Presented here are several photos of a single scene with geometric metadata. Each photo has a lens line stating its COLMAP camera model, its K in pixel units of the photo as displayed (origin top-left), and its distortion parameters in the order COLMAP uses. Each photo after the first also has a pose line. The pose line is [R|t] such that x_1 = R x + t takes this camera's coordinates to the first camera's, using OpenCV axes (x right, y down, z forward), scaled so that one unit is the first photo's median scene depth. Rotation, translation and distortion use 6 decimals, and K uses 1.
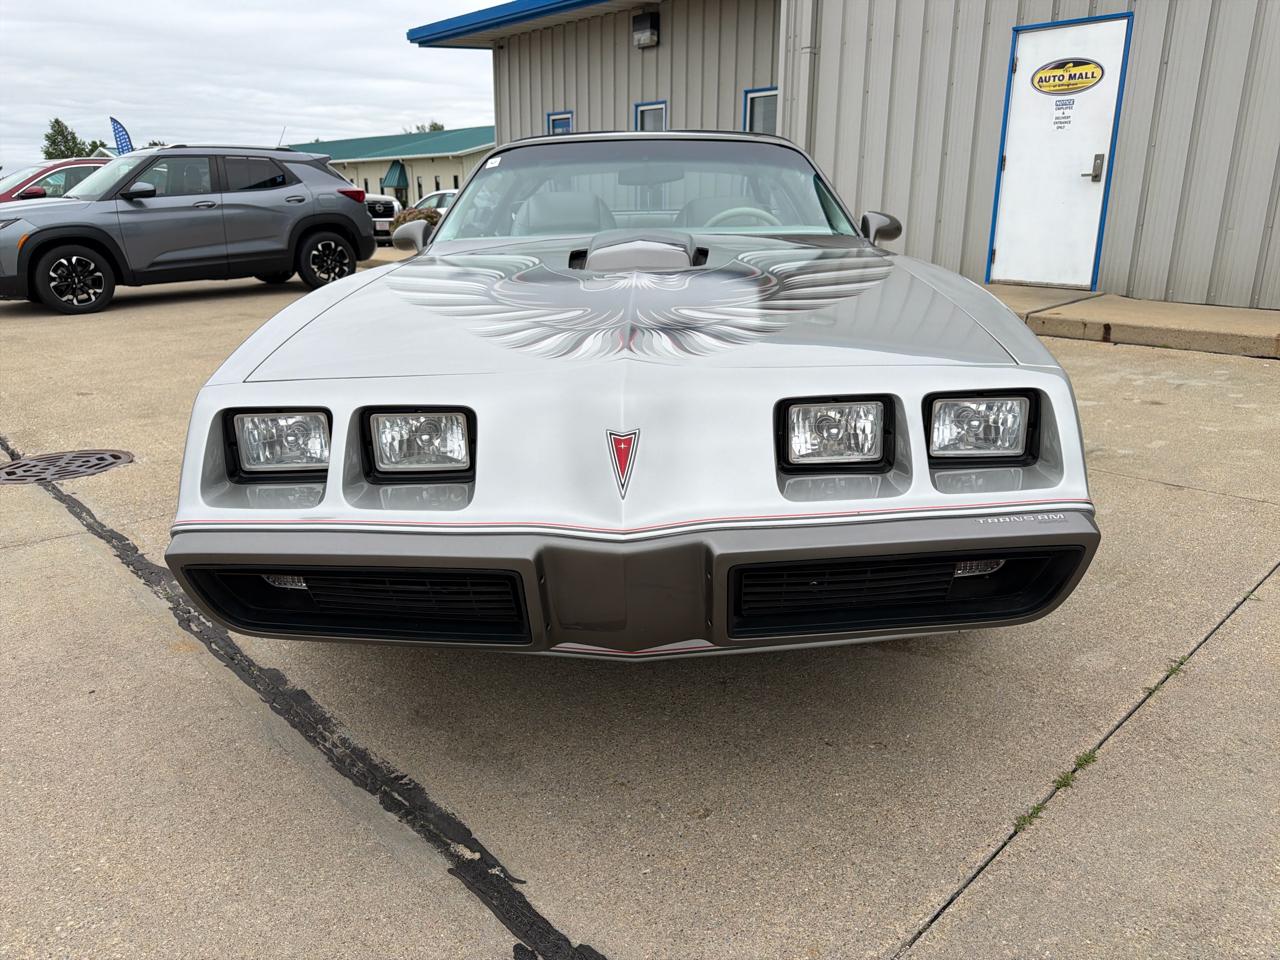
lens RADIAL K [[910.0, 0, 647.8], [0, 910.0, 478.4], [0, 0, 1]] dist [0.013479, -0.018079]
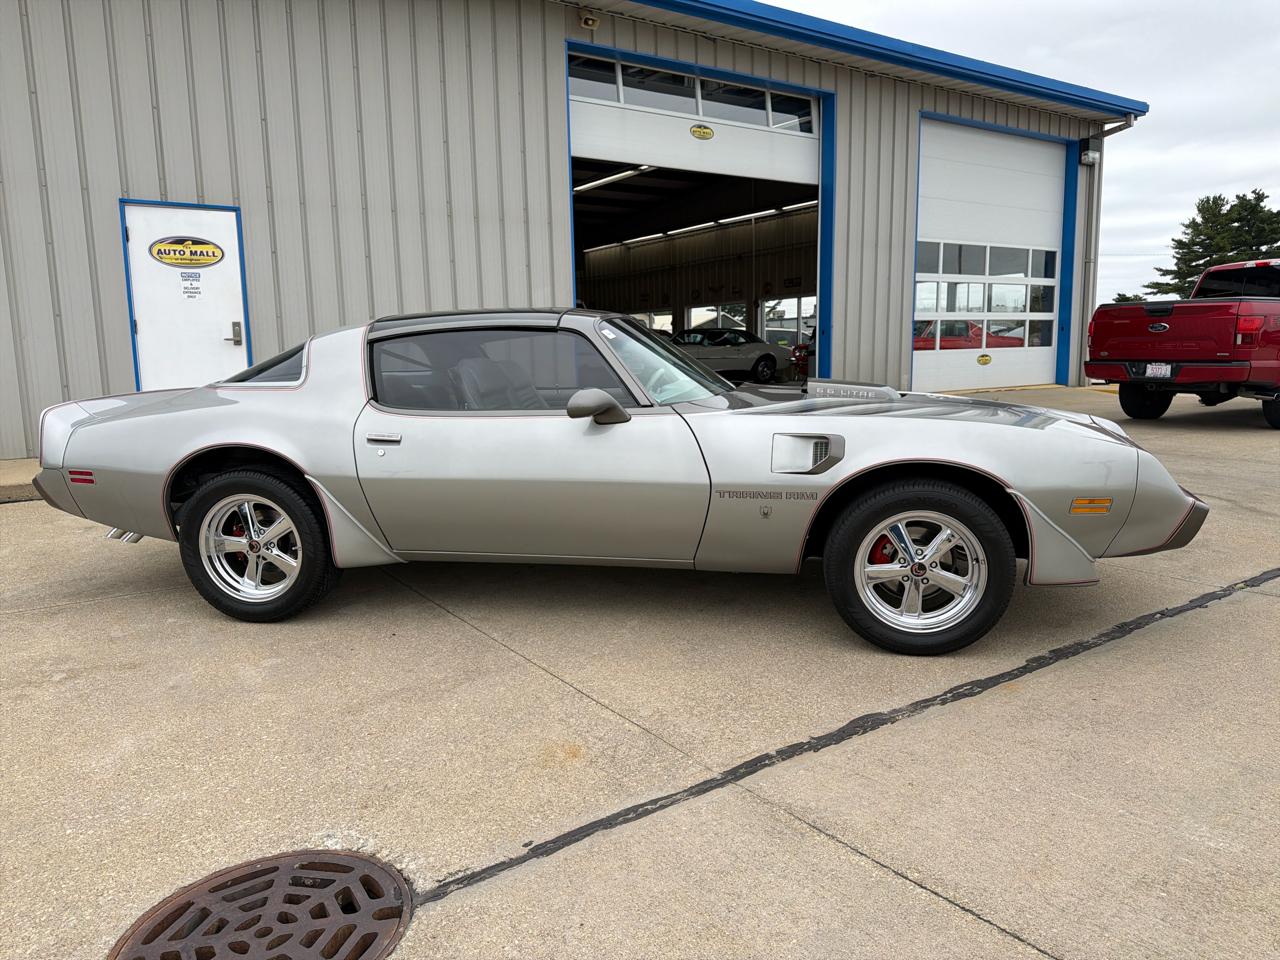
lens RADIAL K [[910.0, 0, 638.5], [0, 910.0, 489.8], [0, 0, 1]] dist [0.013479, -0.018079]
pose [[0.152730, -0.152714, 0.976397, -0.642810], [0.300852, 0.948280, 0.101256, -0.134560], [-0.941362, 0.278286, 0.190775, 0.410165]]
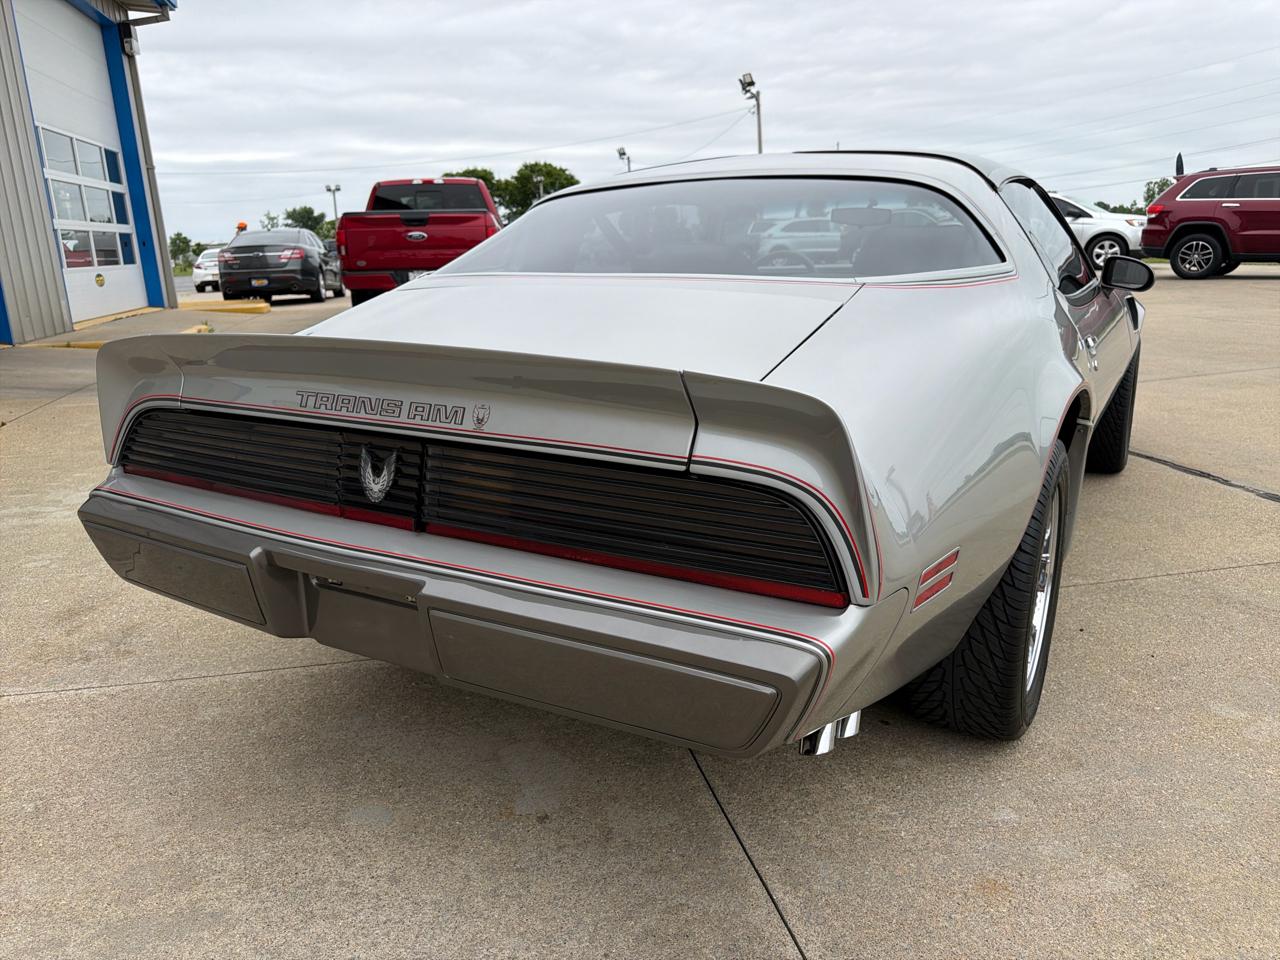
lens RADIAL K [[910.0, 0, 642.2], [0, 910.0, 488.5], [0, 0, 1]] dist [0.013479, -0.018079]
pose [[-0.869141, -0.099244, 0.484504, -0.155923], [0.174817, 0.854765, 0.488688, -0.311413], [-0.462637, 0.509438, -0.725562, 1.017354]]
